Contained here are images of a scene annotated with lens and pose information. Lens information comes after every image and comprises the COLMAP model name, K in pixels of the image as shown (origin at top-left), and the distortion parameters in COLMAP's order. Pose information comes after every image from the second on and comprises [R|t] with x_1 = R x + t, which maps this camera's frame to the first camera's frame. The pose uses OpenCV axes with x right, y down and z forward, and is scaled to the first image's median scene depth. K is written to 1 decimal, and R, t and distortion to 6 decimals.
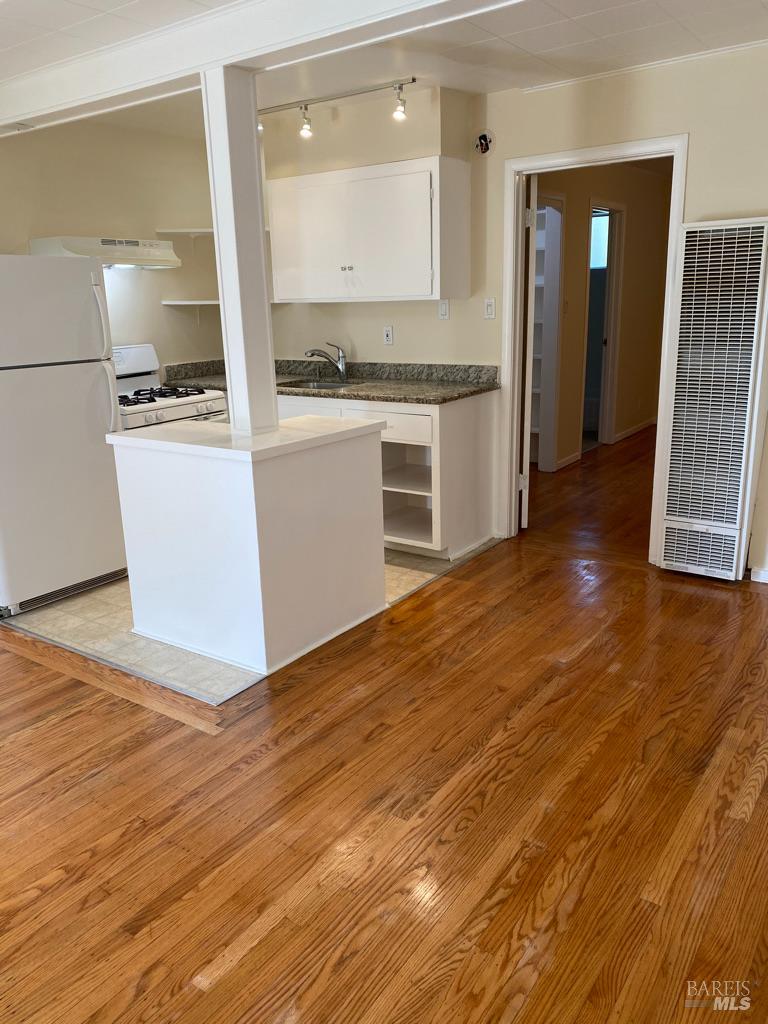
lens RADIAL K [[777.9, 0, 384.0], [0, 777.9, 512.0], [0, 0, 1]] dist [-0.004839, -0.002678]
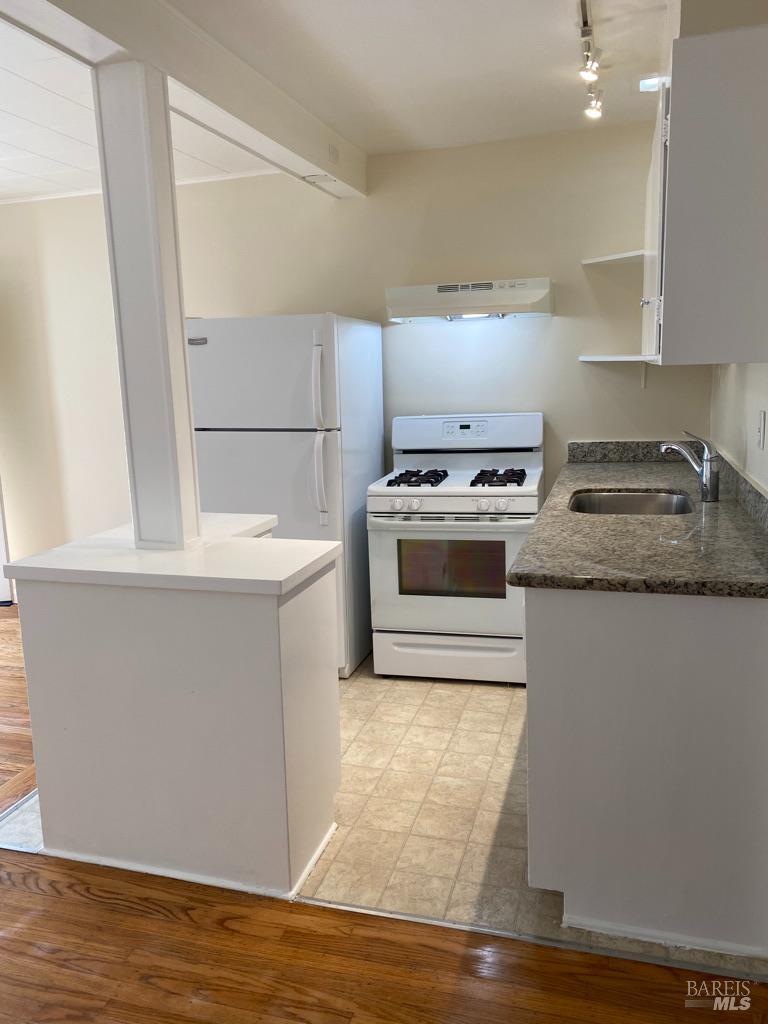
lens RADIAL K [[777.9, 0, 384.0], [0, 777.9, 512.0], [0, 0, 1]] dist [-0.004839, -0.002678]
pose [[0.315416, 0.185216, -0.930703, 0.814434], [-0.225315, 0.967338, 0.116147, -0.378603], [0.921817, 0.173066, 0.346845, 1.316819]]
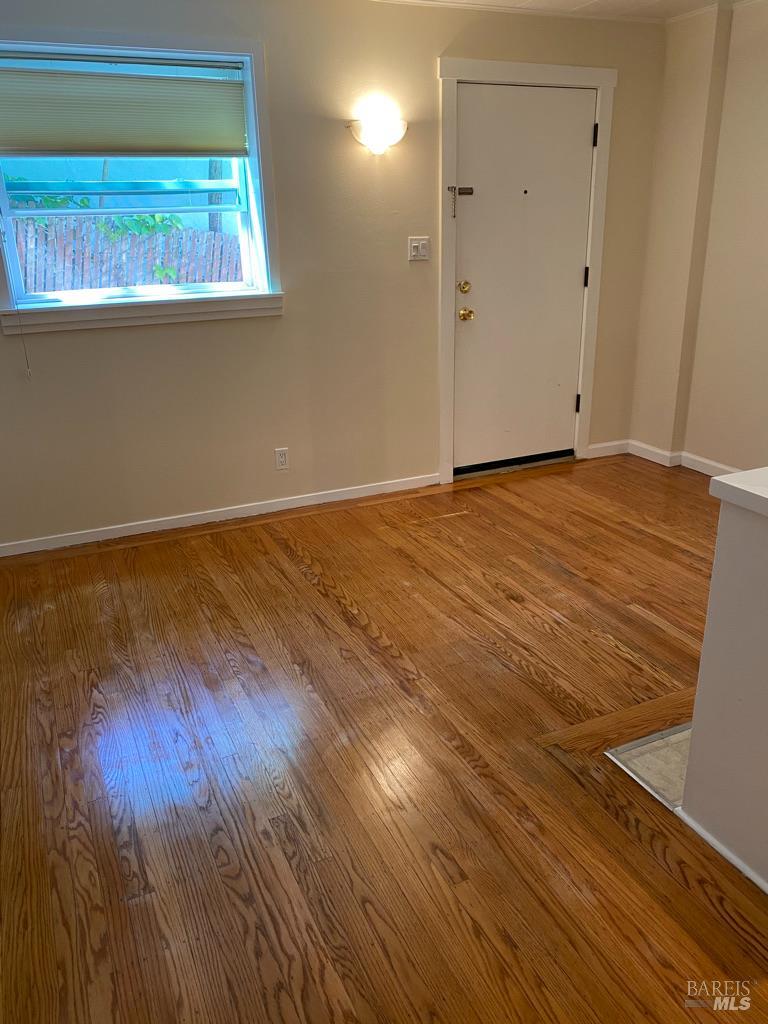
lens RADIAL K [[803.2, 0, 384.0], [0, 803.2, 512.0], [0, 0, 1]] dist [0.006272, -0.000255]
pose [[-0.505803, 0.336645, -0.794250, 0.561201], [-0.197197, 0.851210, 0.486369, -0.375856], [0.839808, 0.402630, -0.364159, 1.250579]]
